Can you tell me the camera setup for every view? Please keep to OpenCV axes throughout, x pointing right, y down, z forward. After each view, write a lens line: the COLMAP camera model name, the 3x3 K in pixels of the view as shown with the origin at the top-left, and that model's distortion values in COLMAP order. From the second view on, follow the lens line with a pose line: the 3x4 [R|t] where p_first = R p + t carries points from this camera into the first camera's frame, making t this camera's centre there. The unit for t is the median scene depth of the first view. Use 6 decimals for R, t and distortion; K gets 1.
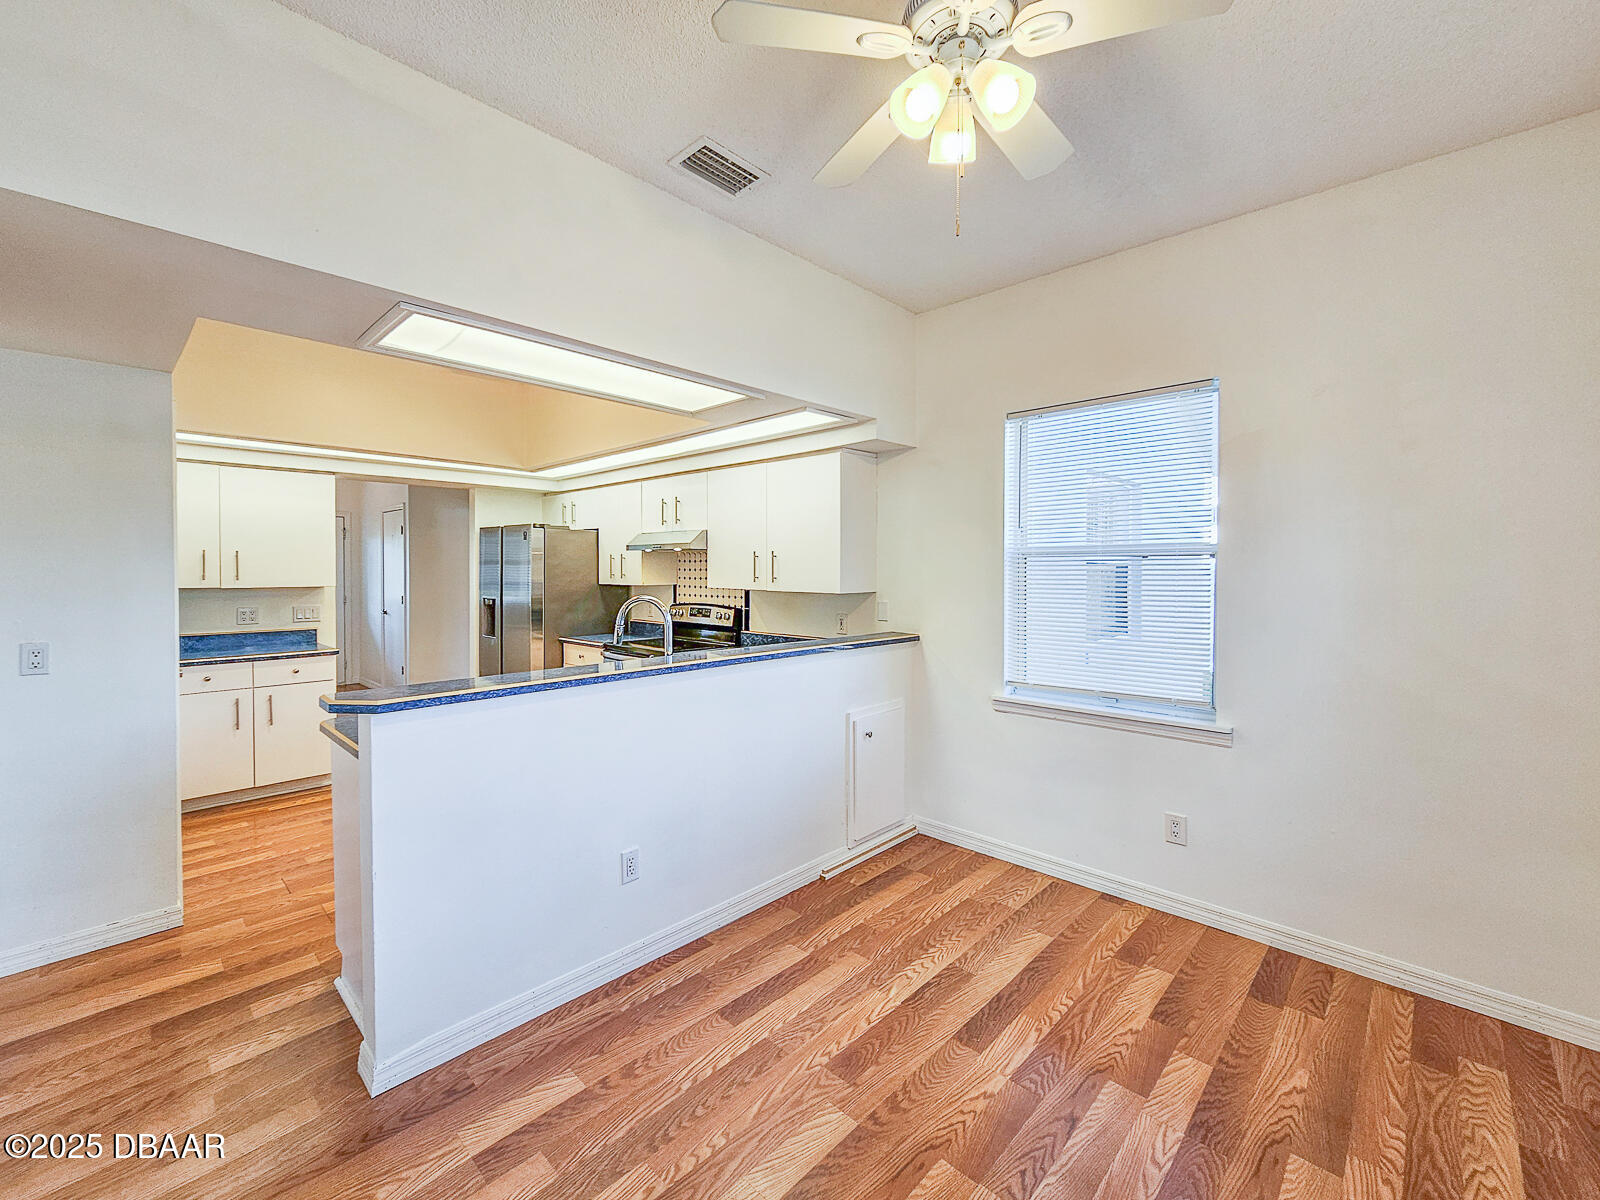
lens RADIAL K [[687.8, 0, 793.5], [0, 687.8, 587.6], [0, 0, 1]] dist [0.001422, 0.000336]
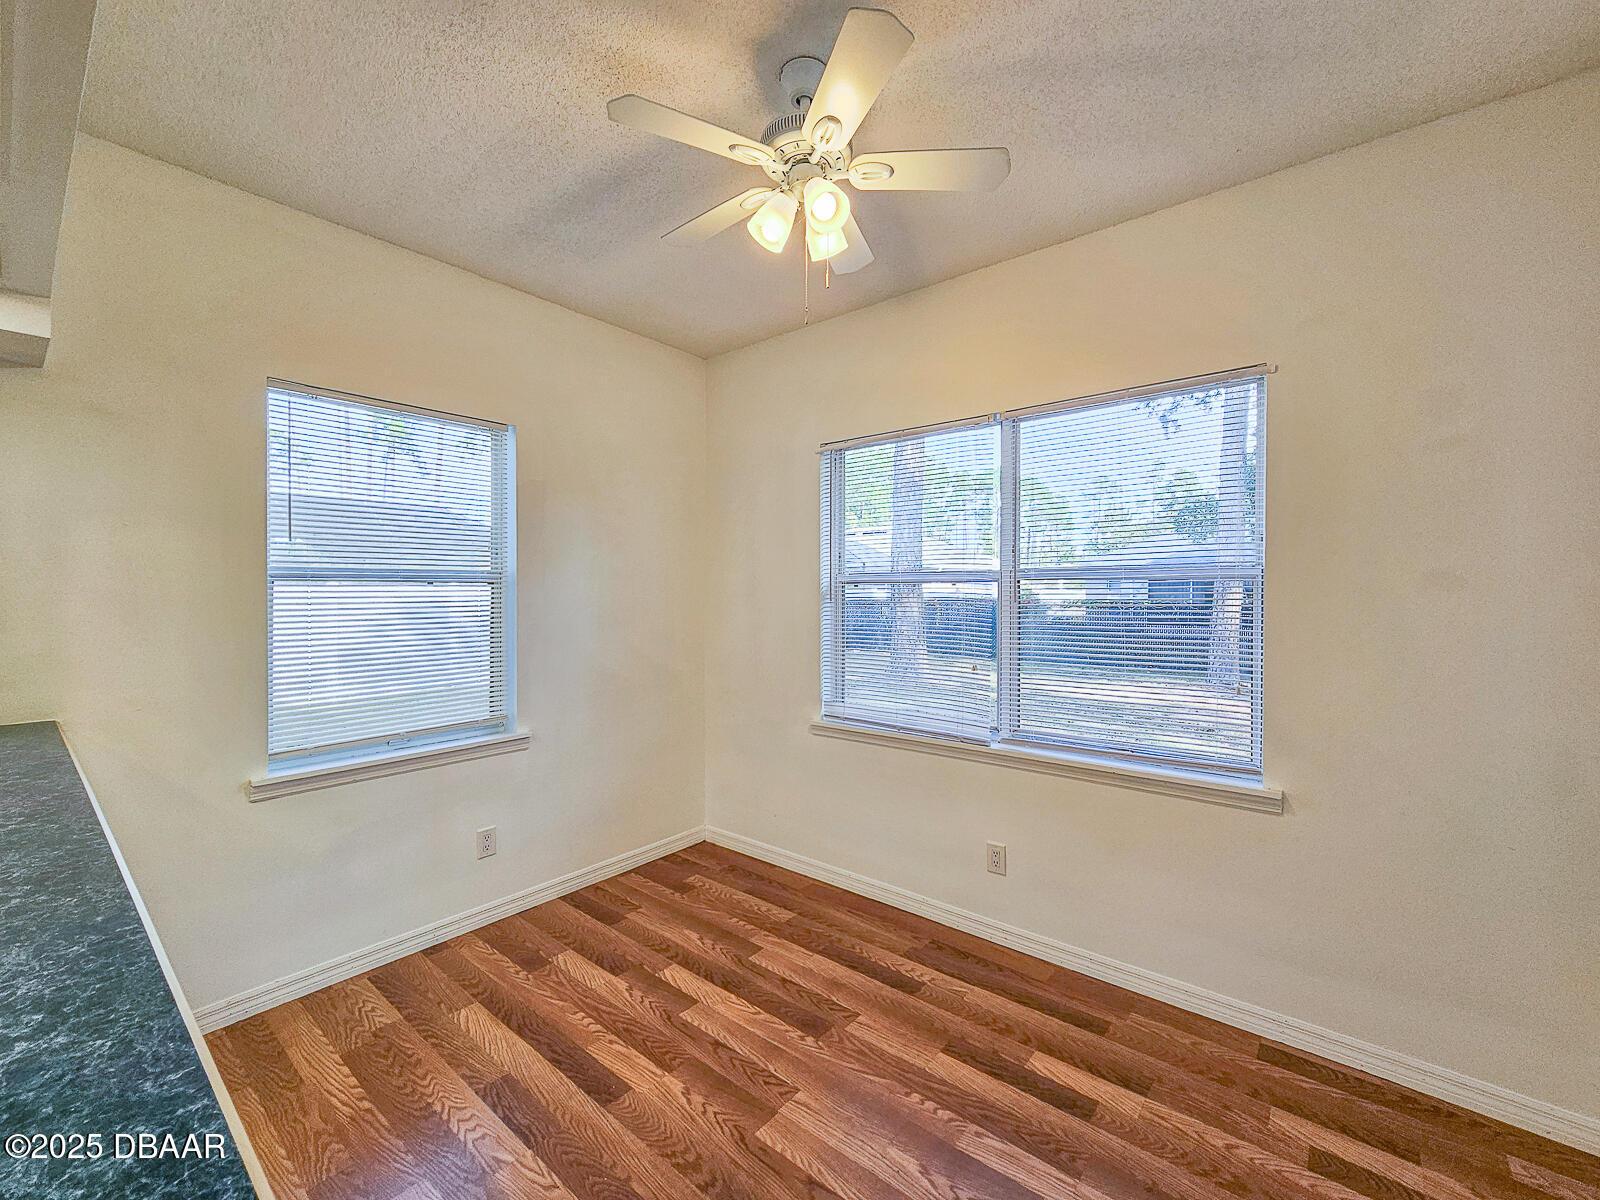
lens RADIAL K [[652.4, 0, 834.0], [0, 652.4, 597.3], [0, 0, 1]] dist [0.000883, 0.000087]
pose [[-0.095443, -0.013810, 0.995339, -0.600368], [0.028788, 0.999447, 0.016627, -0.031202], [-0.995019, 0.030241, -0.094993, 0.688438]]
